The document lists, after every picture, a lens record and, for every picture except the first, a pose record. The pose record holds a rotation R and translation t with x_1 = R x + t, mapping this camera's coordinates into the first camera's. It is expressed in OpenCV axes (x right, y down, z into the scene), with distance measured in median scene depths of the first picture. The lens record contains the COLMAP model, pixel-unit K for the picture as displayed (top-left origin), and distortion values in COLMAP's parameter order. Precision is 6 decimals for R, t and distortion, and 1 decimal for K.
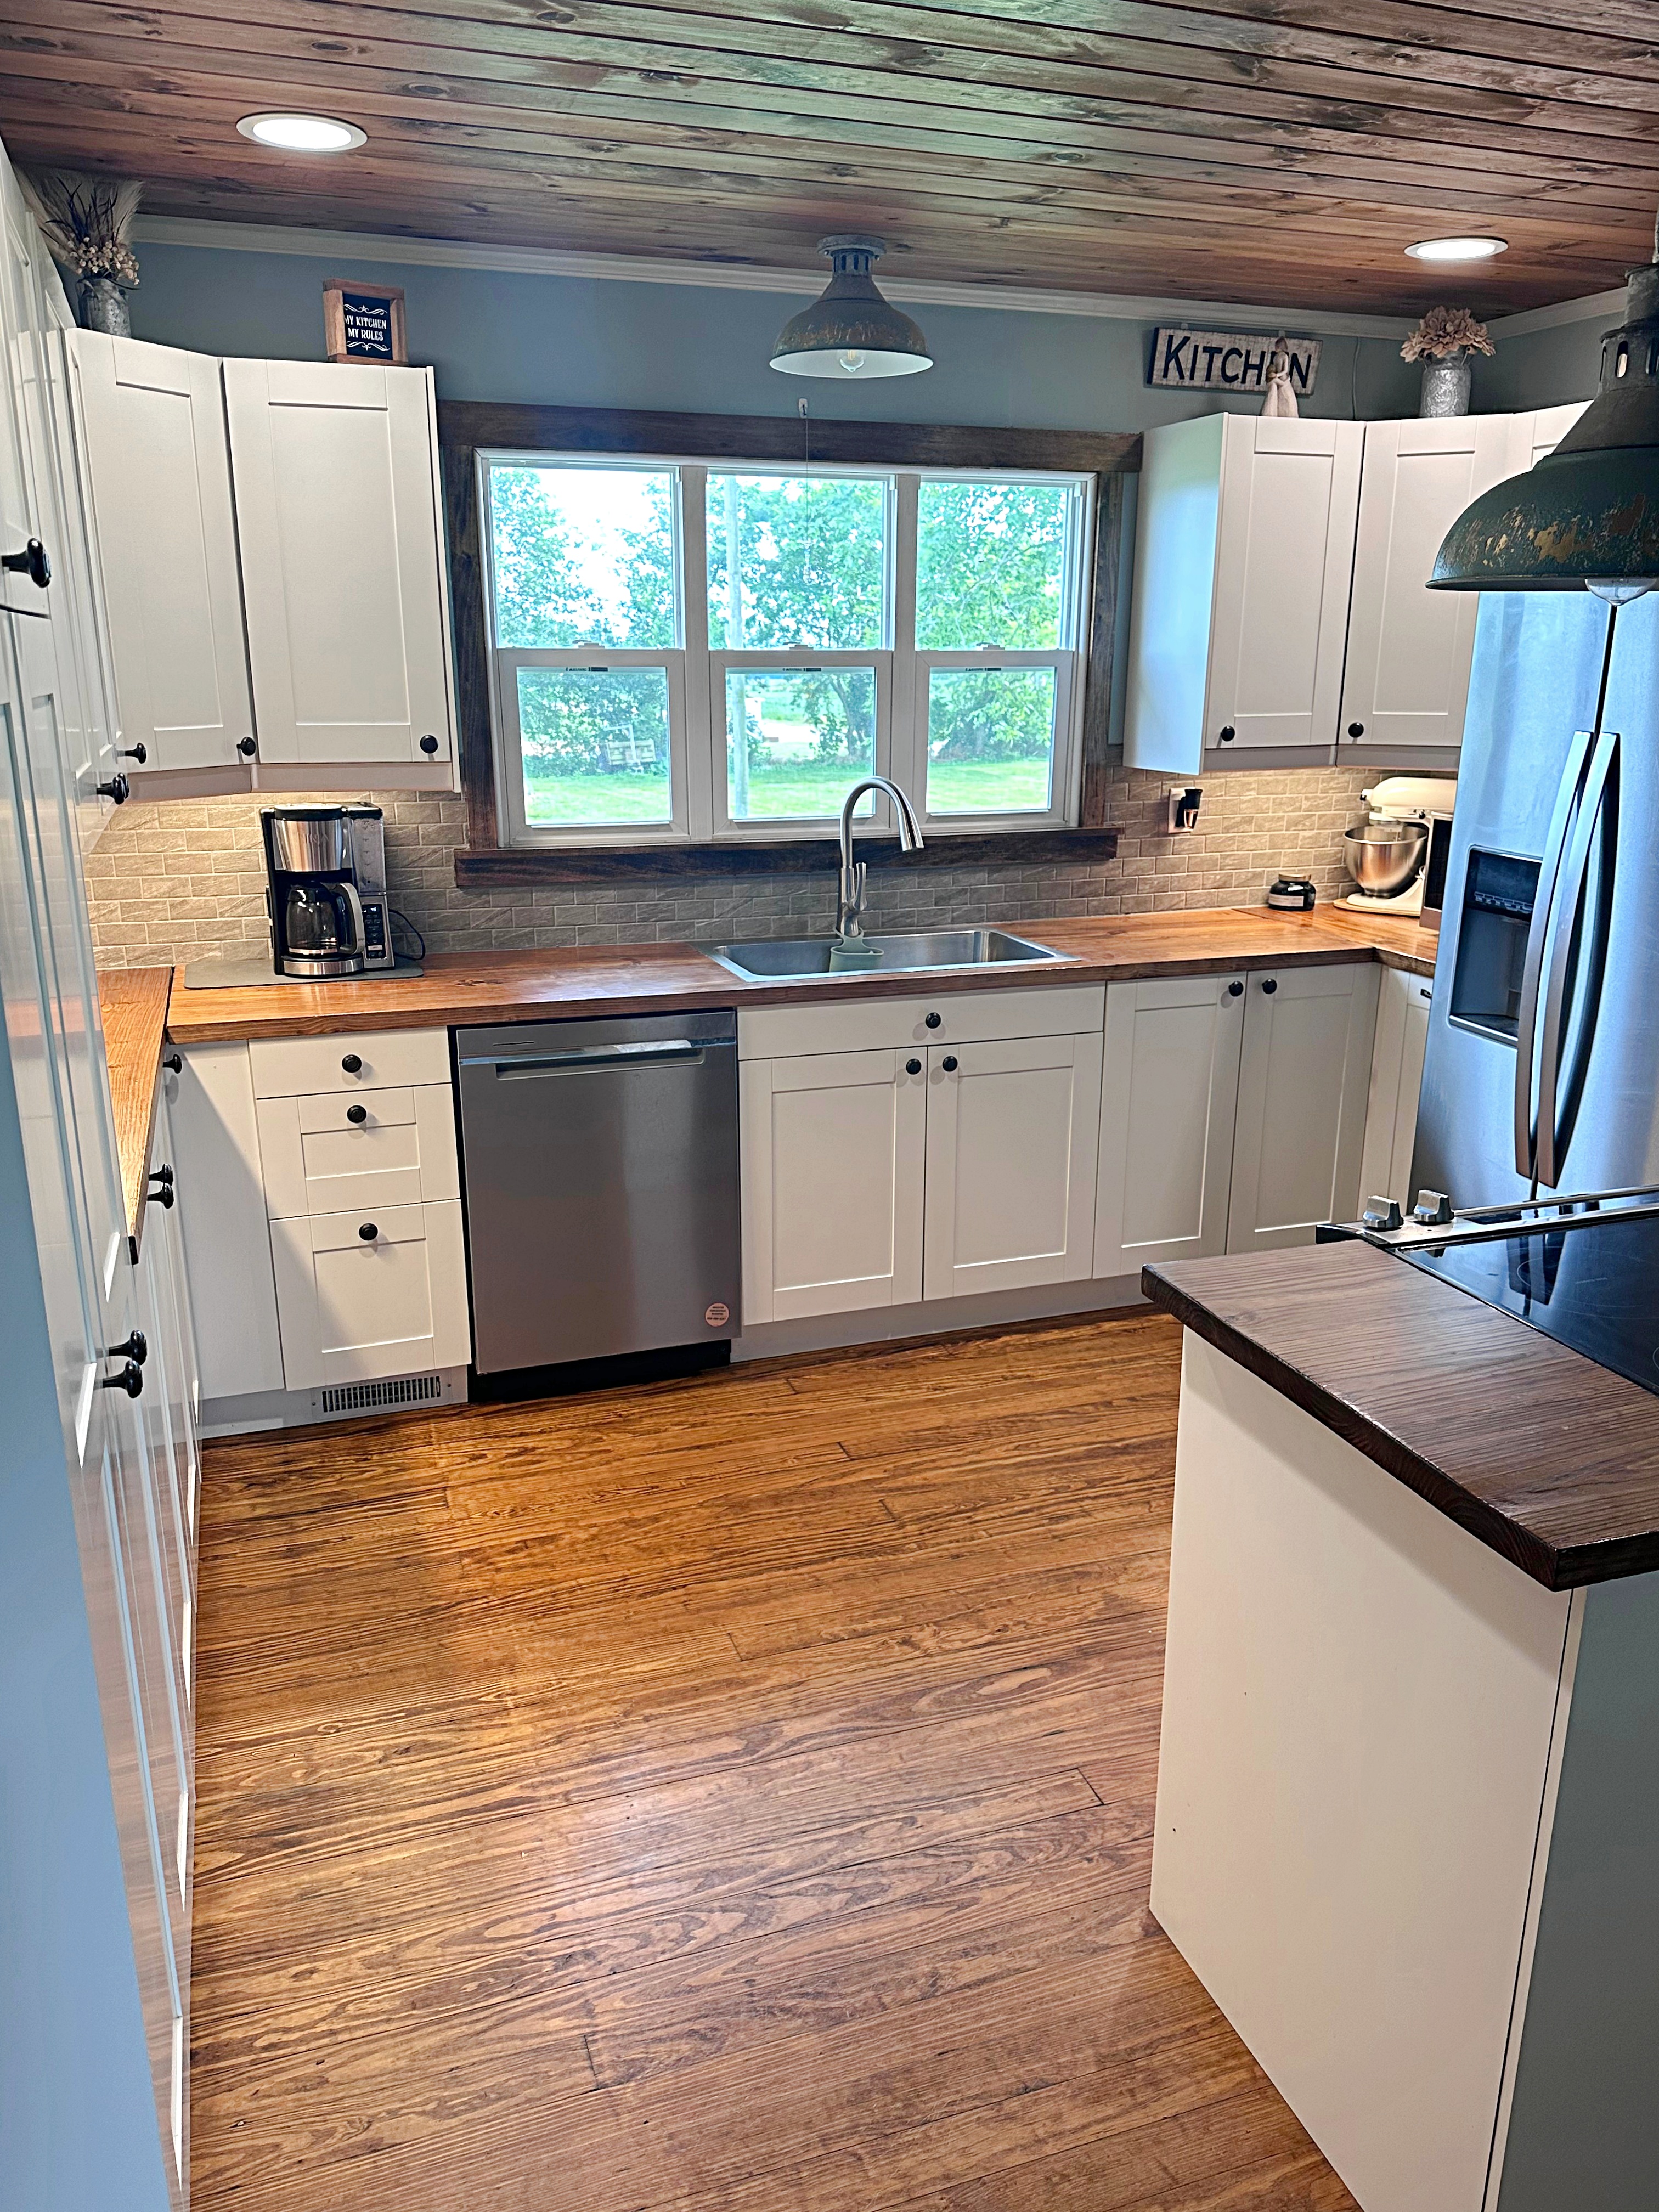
lens RADIAL K [[1664.4, 0, 829.5], [0, 1664.4, 1106.0], [0, 0, 1]] dist [0.137200, -0.153283]
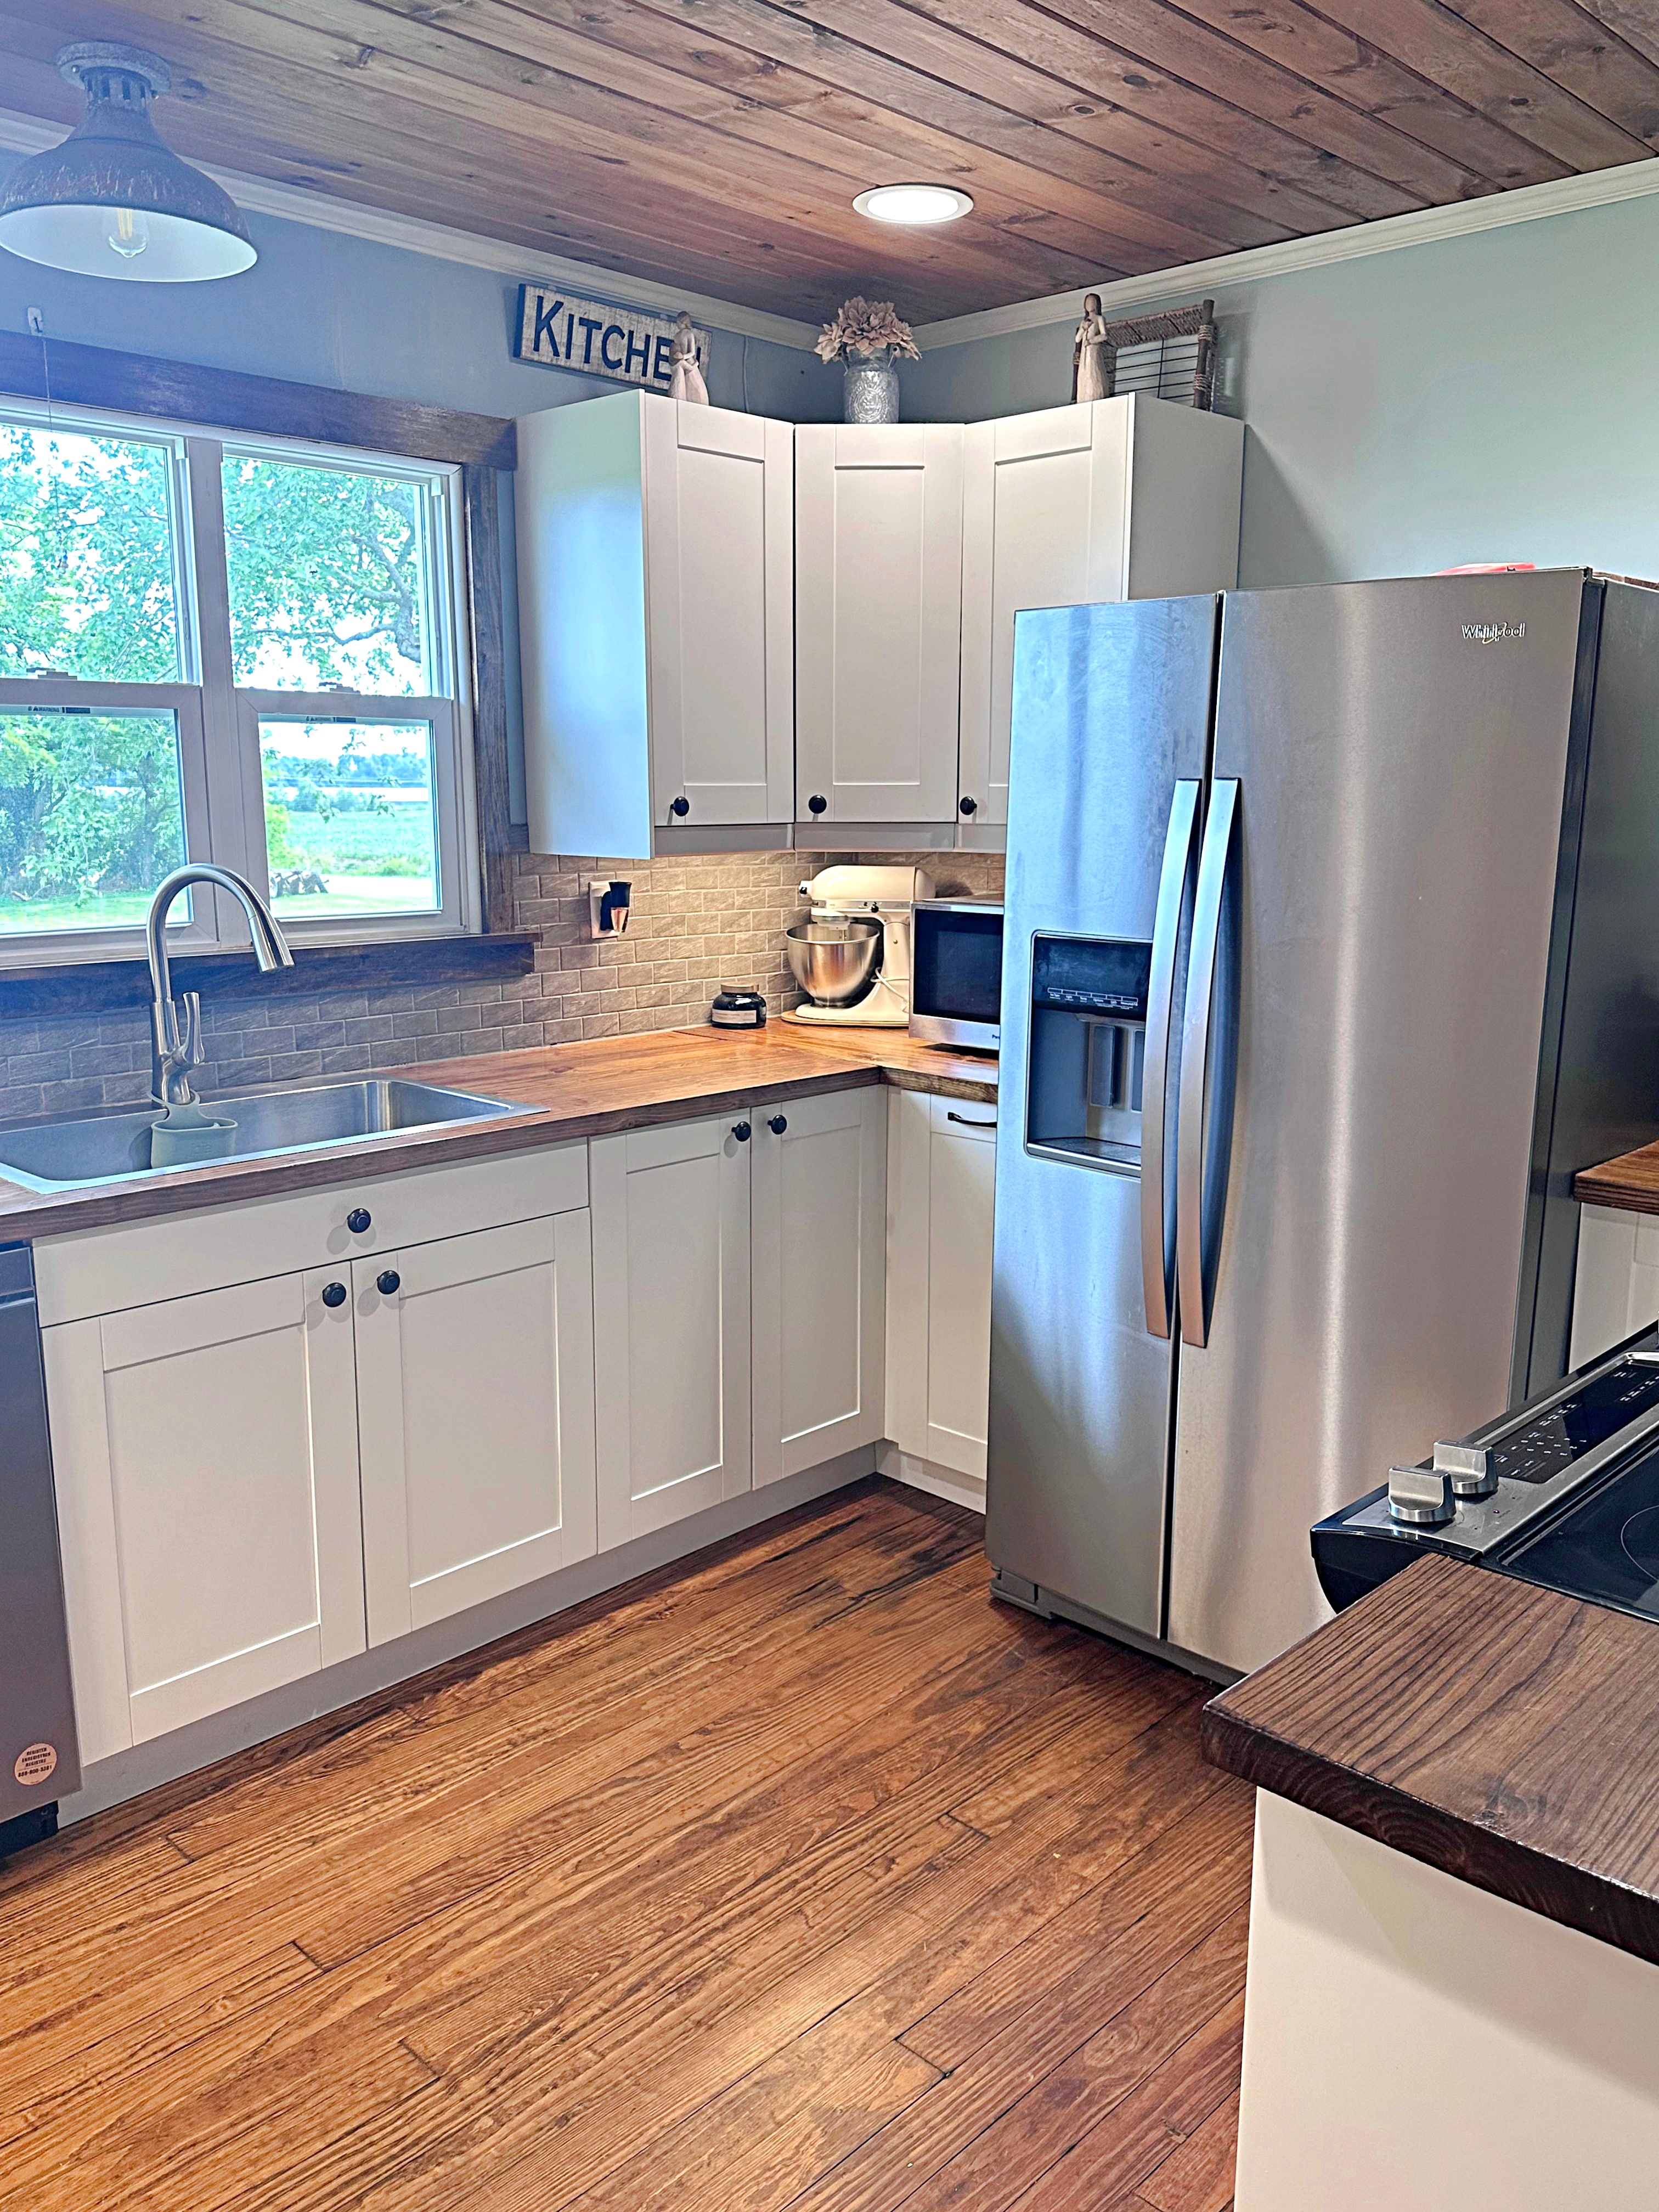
lens RADIAL K [[1760.6, 0, 829.5], [0, 1760.6, 1106.0], [0, 0, 1]] dist [0.145384, -0.216032]
pose [[0.896838, -0.083329, 0.434439, -0.064236], [0.119279, 0.991275, -0.056099, -0.030416], [-0.425974, 0.102132, 0.898952, 0.253622]]
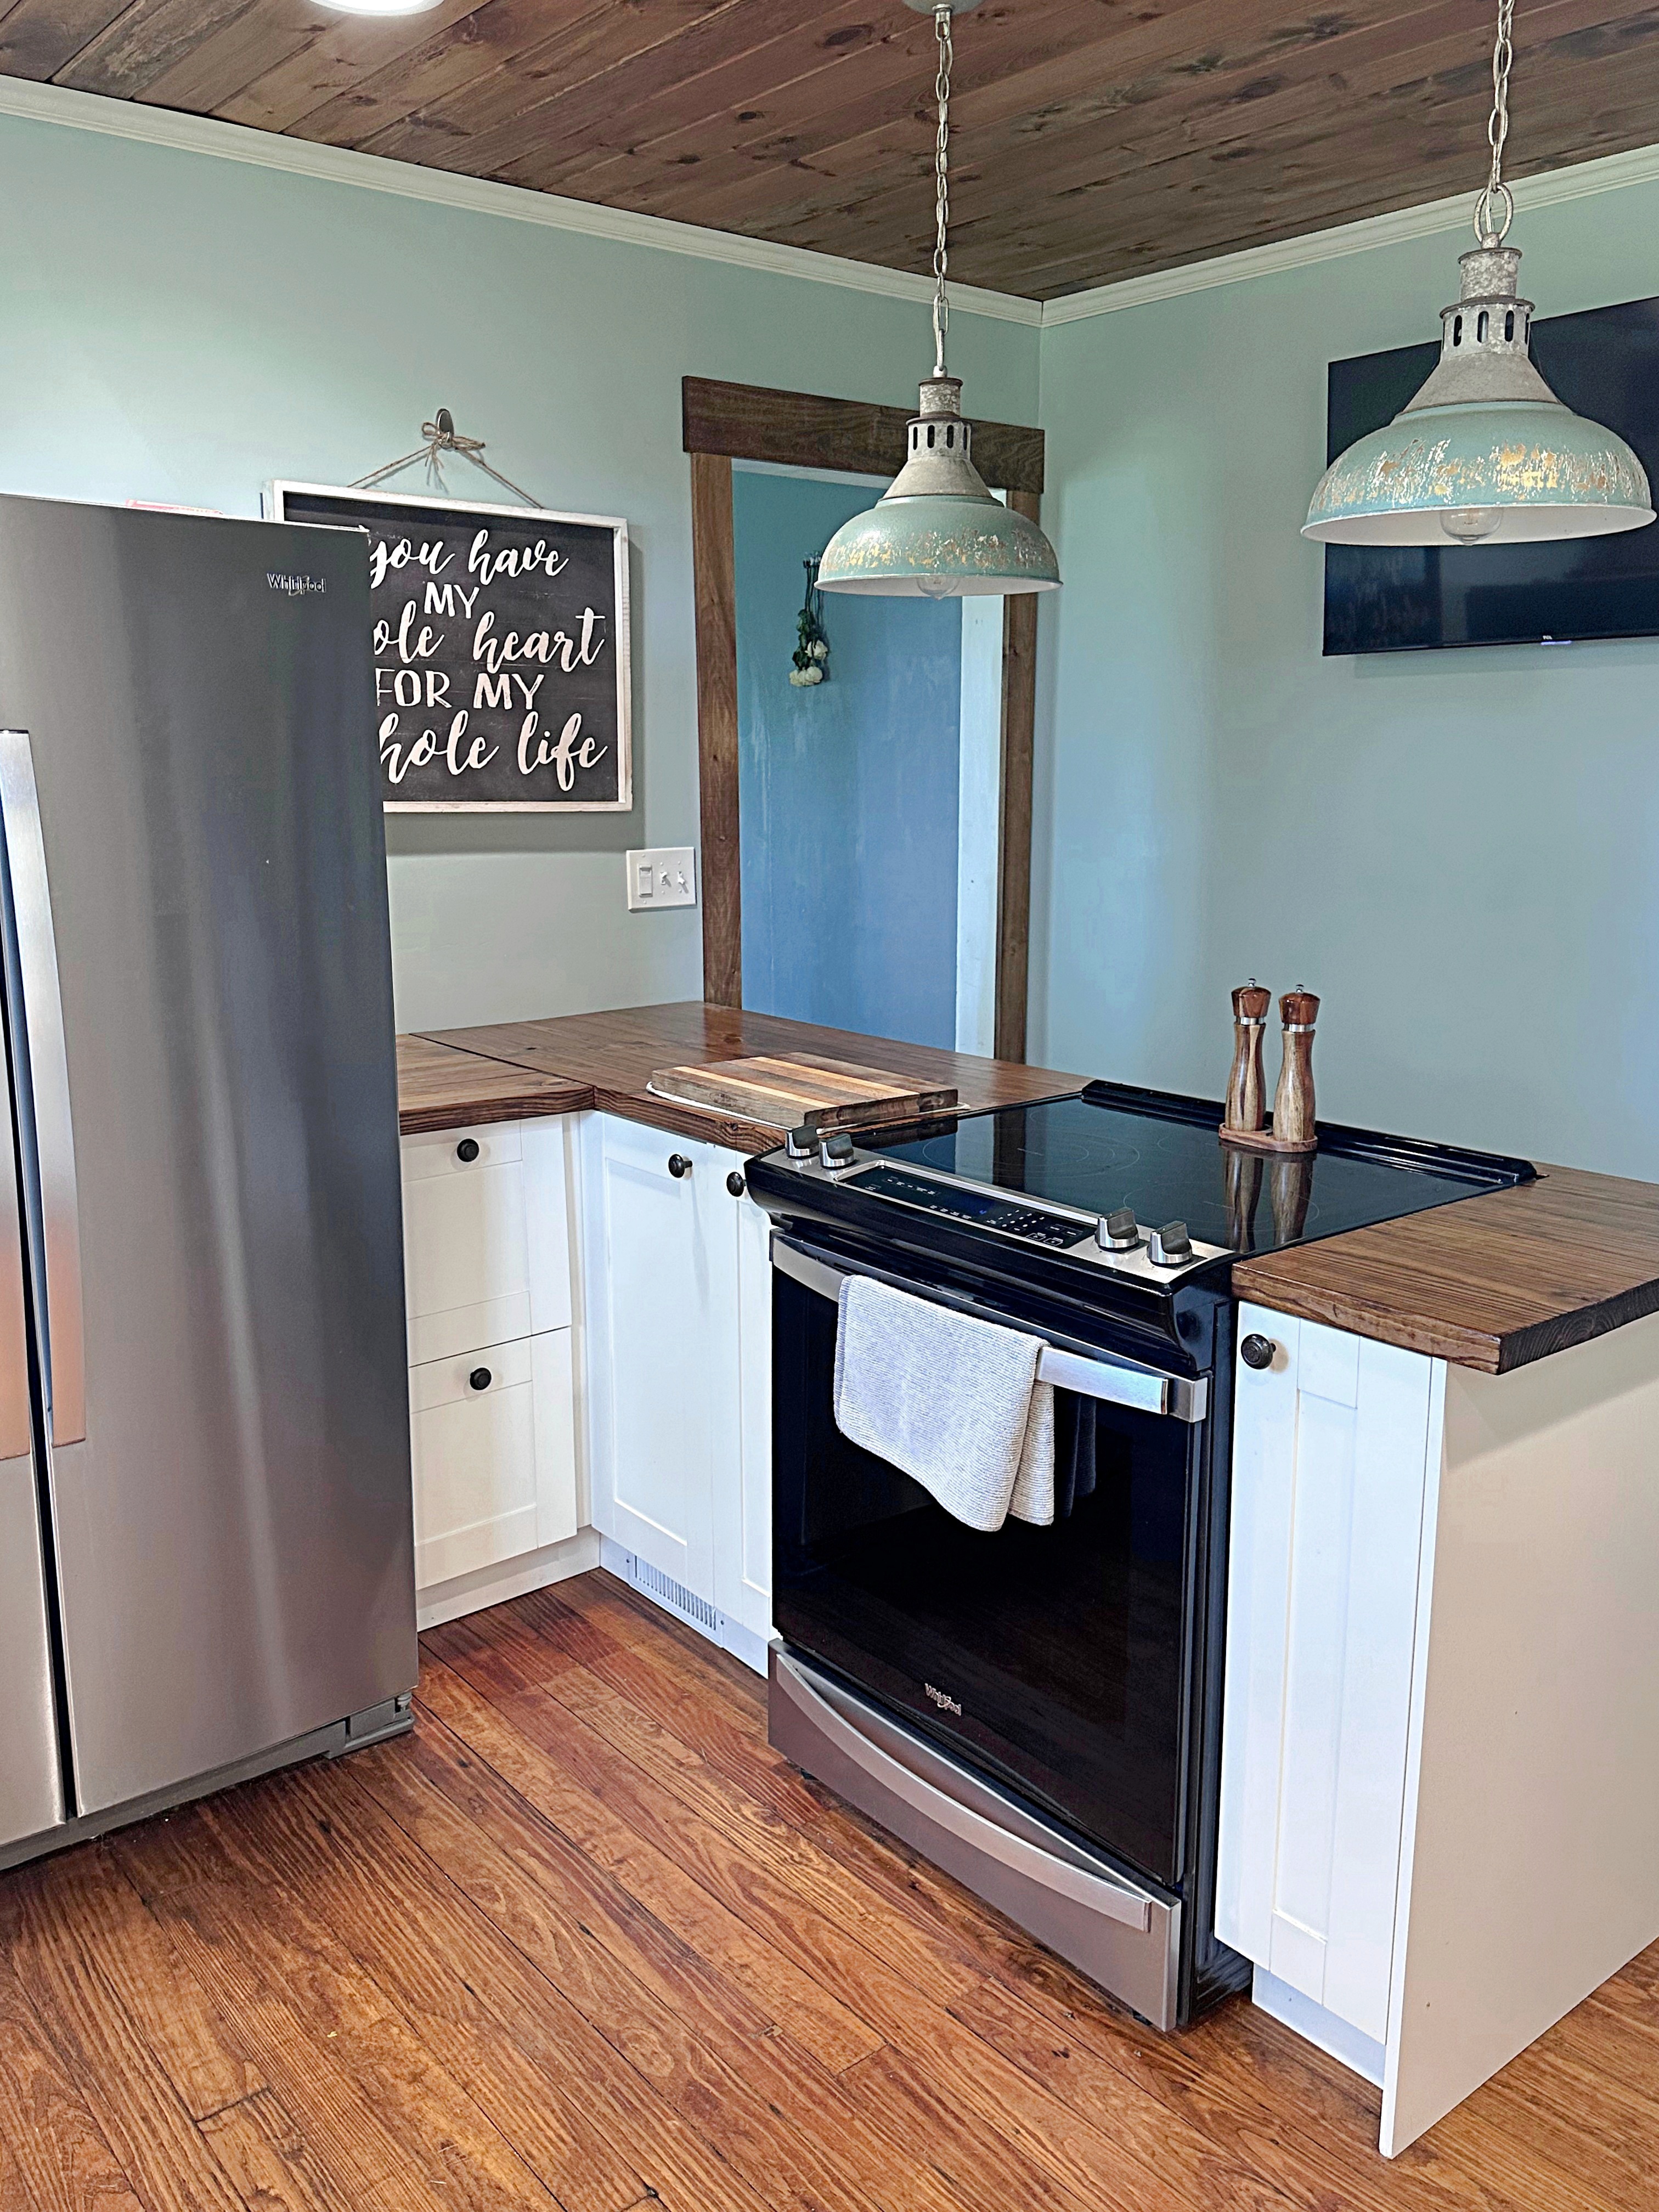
lens RADIAL K [[1760.6, 0, 829.5], [0, 1760.6, 1106.0], [0, 0, 1]] dist [0.145384, -0.216032]
pose [[-0.334907, -0.192732, 0.922330, -0.209872], [0.256496, 0.923244, 0.286059, -0.148788], [-0.906668, 0.332377, -0.259766, 0.692186]]
